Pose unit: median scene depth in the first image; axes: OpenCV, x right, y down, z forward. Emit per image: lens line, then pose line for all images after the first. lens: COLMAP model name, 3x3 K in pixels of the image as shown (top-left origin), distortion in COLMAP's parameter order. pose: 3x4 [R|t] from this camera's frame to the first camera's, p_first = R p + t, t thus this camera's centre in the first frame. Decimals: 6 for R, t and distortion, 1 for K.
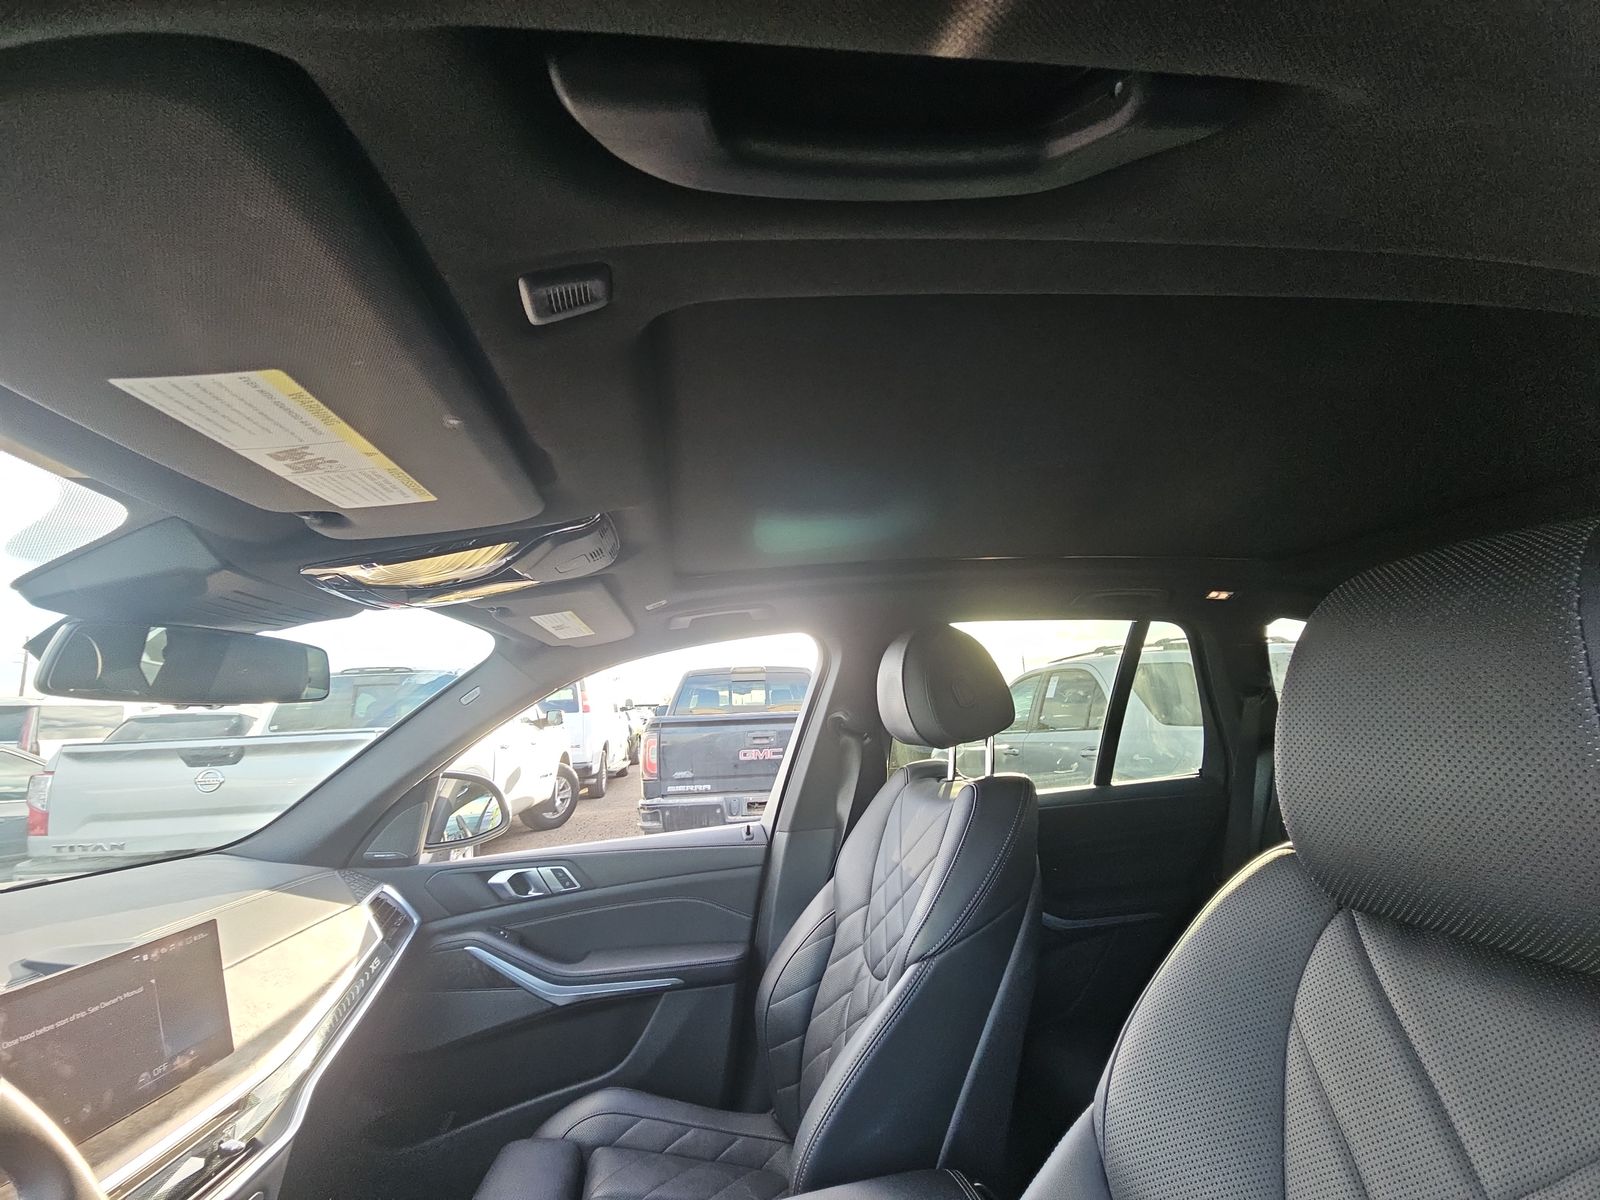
lens RADIAL K [[642.5, 0, 794.9], [0, 642.5, 600.8], [0, 0, 1]] dist [-0.000723, -0.000197]
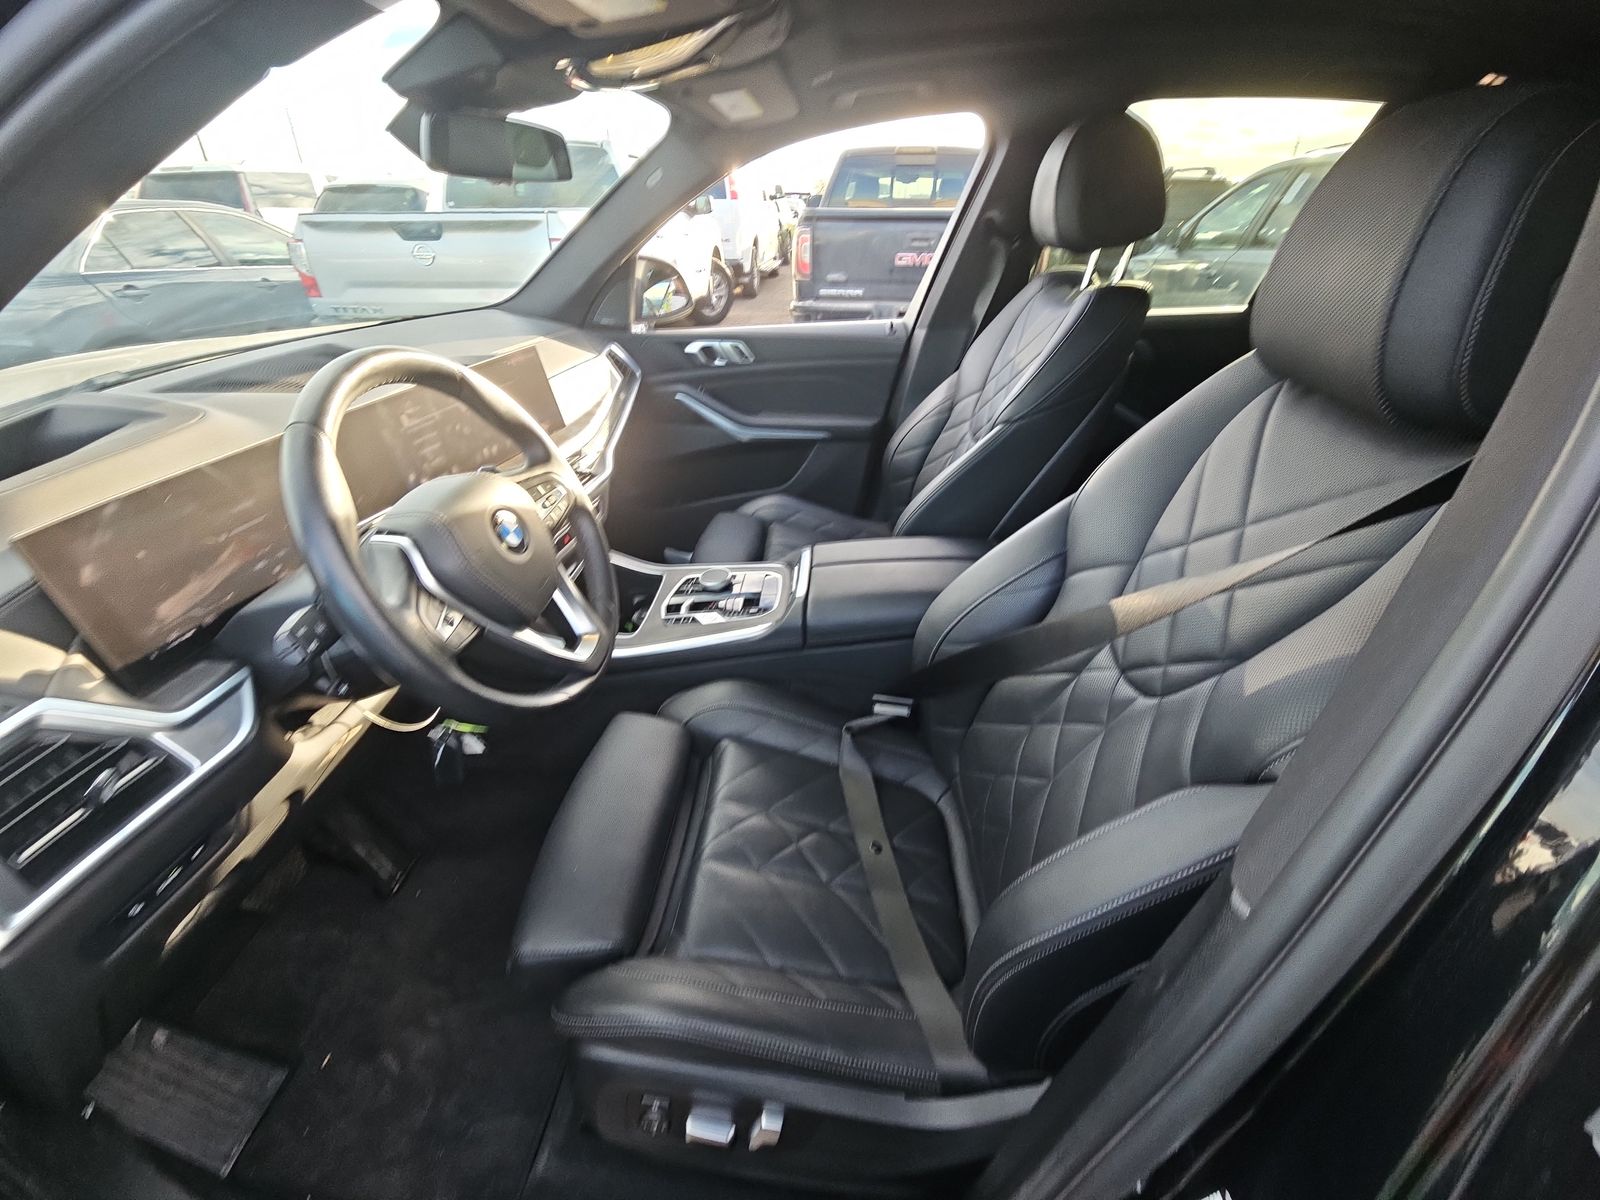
lens RADIAL K [[642.5, 0, 794.9], [0, 642.5, 600.8], [0, 0, 1]] dist [-0.000723, -0.000197]
pose [[0.973864, 0.150321, -0.170273, 0.029565], [-0.000171, 0.750146, 0.661272, -0.034311], [0.227133, -0.643960, 0.730566, -0.203720]]
